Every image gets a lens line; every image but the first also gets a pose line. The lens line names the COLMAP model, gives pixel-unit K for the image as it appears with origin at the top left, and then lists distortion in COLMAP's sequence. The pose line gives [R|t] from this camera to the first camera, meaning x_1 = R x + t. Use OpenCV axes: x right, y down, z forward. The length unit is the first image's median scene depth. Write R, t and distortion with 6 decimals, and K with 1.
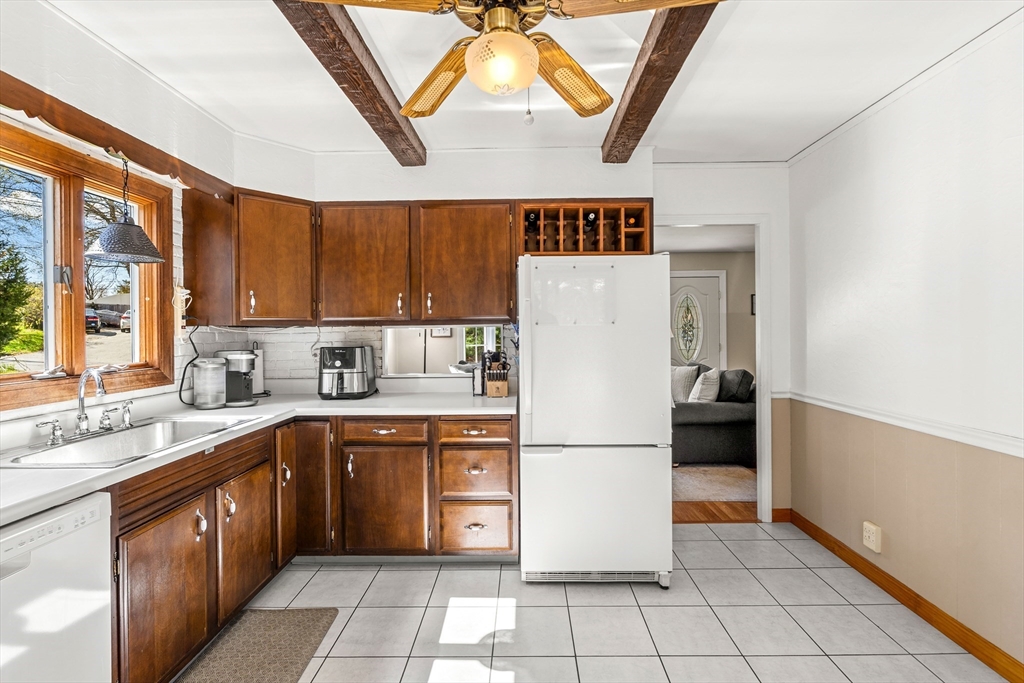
lens RADIAL K [[465.7, 0, 518.1], [0, 465.7, 330.9], [0, 0, 1]] dist [-0.001501, 0.000003]
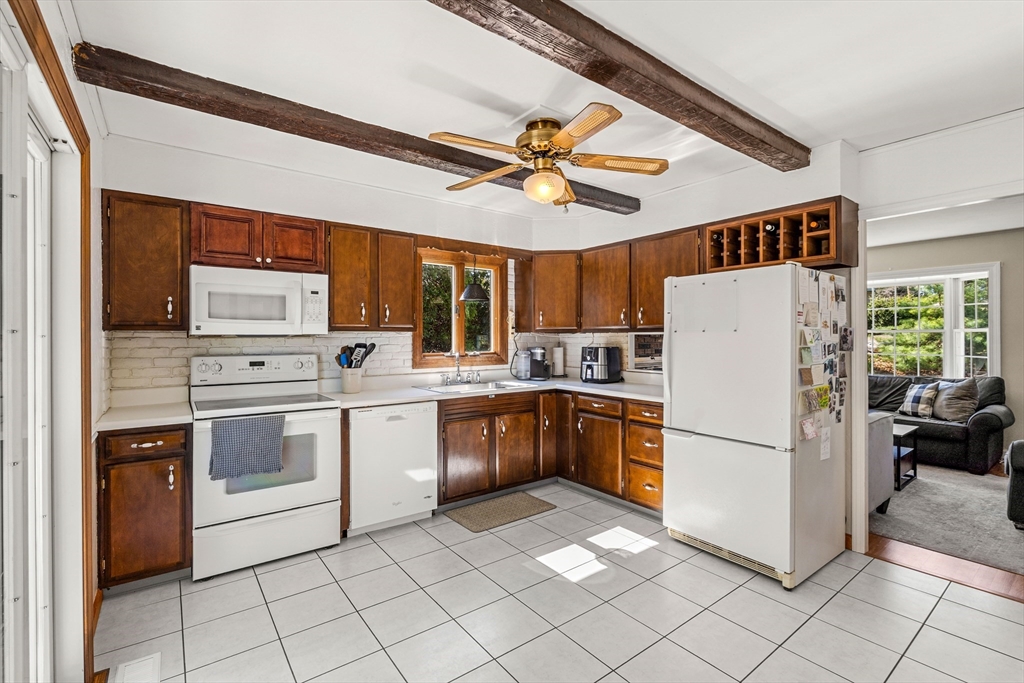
lens RADIAL K [[458.7, 0, 514.4], [0, 458.7, 336.9], [0, 0, 1]] dist [-0.001008, 0.000112]
pose [[0.614685, 0.008089, -0.788731, 0.677331], [-0.005634, 0.999967, 0.005865, -0.004866], [0.788752, 0.000839, 0.614711, -0.087115]]
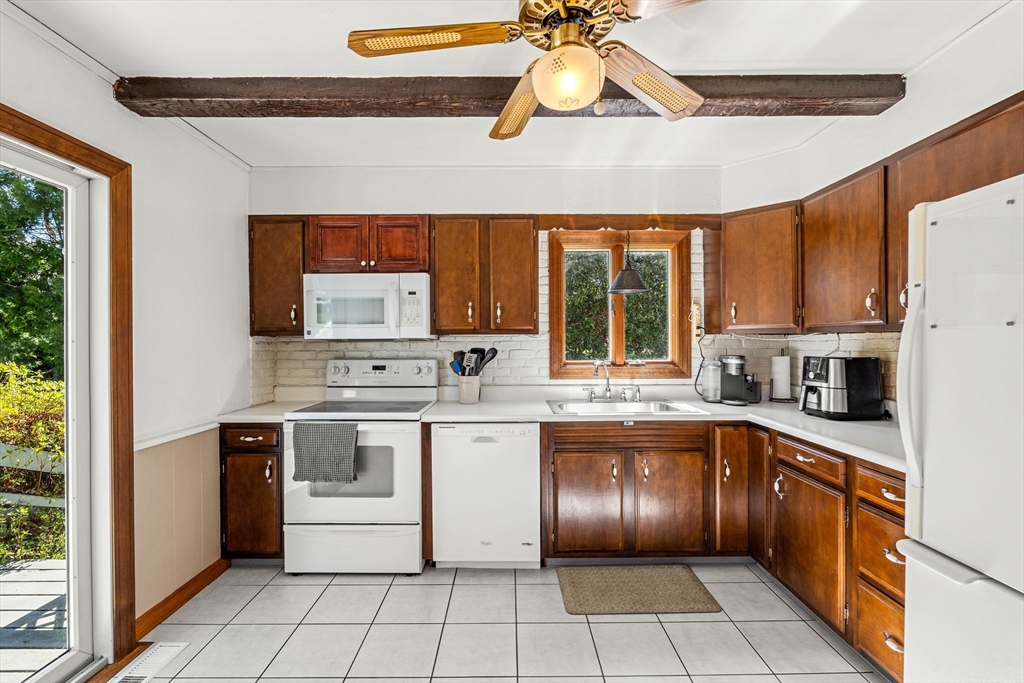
lens RADIAL K [[449.5, 0, 510.8], [0, 449.5, 342.7], [0, 0, 1]] dist [-0.003307, -0.000369]
pose [[0.018549, 0.011524, -0.999762, 0.505392], [0.001383, 0.999932, 0.011551, -0.002946], [0.999827, -0.001597, 0.018532, 0.451797]]
